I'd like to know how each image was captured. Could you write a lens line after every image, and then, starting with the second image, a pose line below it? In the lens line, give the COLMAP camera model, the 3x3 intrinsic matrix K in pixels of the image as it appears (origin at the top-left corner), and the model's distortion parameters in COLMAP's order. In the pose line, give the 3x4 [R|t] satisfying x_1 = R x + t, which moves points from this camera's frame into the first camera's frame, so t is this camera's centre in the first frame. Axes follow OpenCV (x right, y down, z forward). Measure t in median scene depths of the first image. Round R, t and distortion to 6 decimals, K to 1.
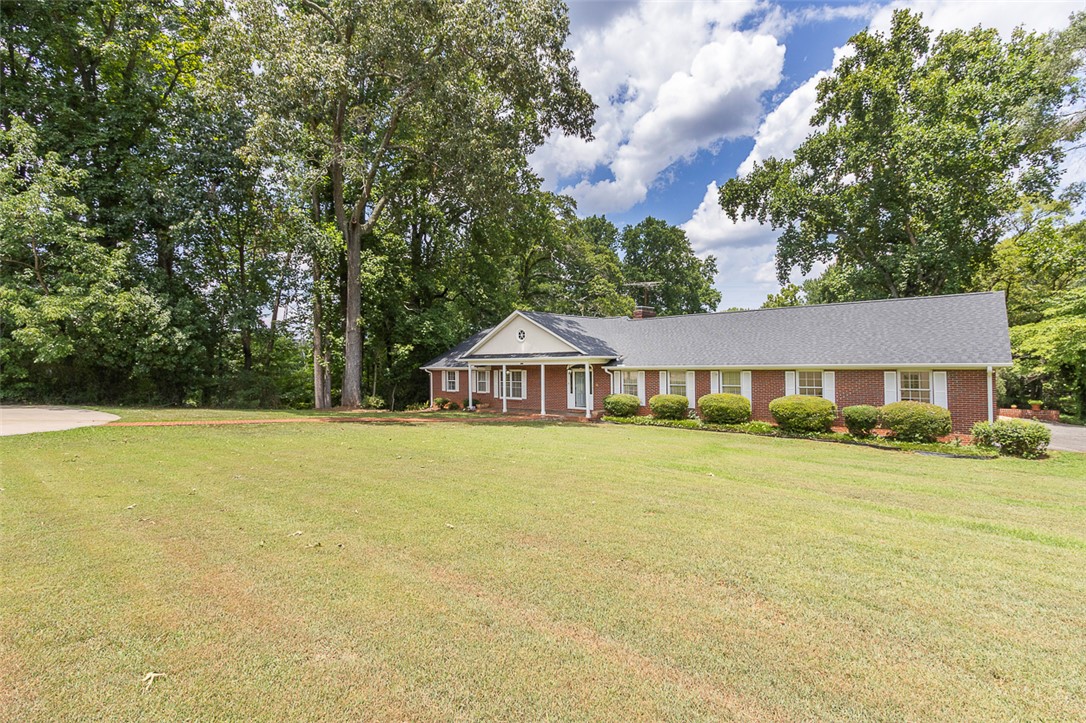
lens RADIAL K [[459.4, 0, 559.6], [0, 459.4, 352.7], [0, 0, 1]] dist [0.001501, -0.000138]
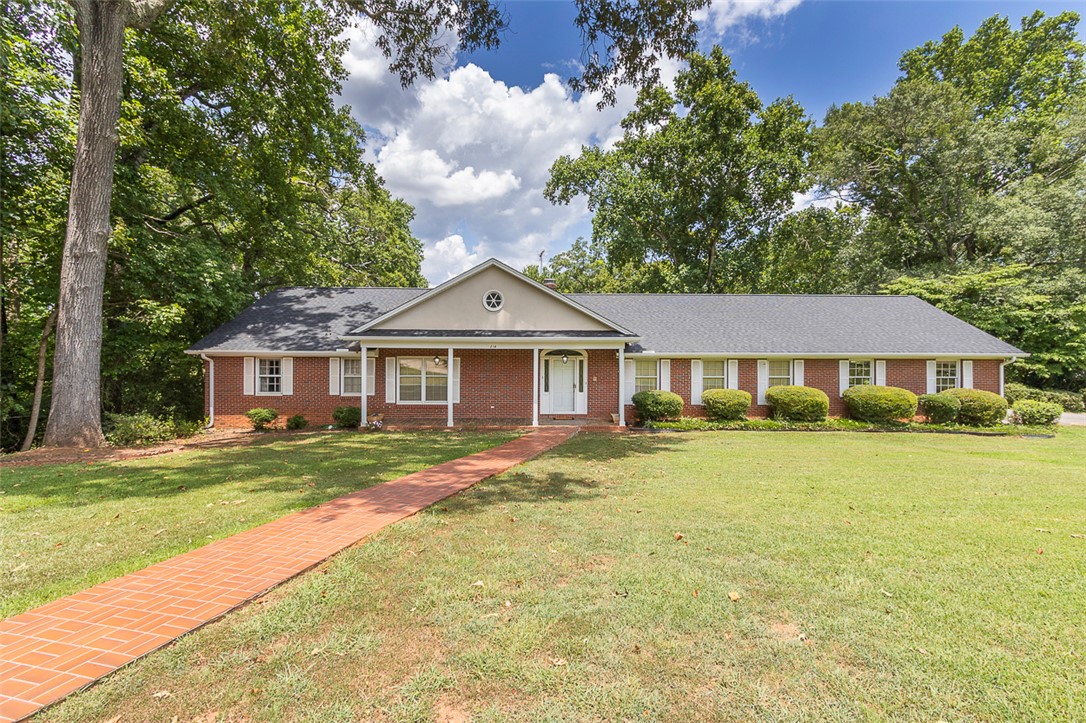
lens RADIAL K [[459.4, 0, 559.6], [0, 459.4, 352.7], [0, 0, 1]] dist [0.001501, -0.000138]
pose [[0.777270, 0.011652, 0.629060, -0.401631], [-0.028784, 0.999440, 0.017053, 0.018661], [-0.628509, -0.031362, 0.777170, 0.462726]]
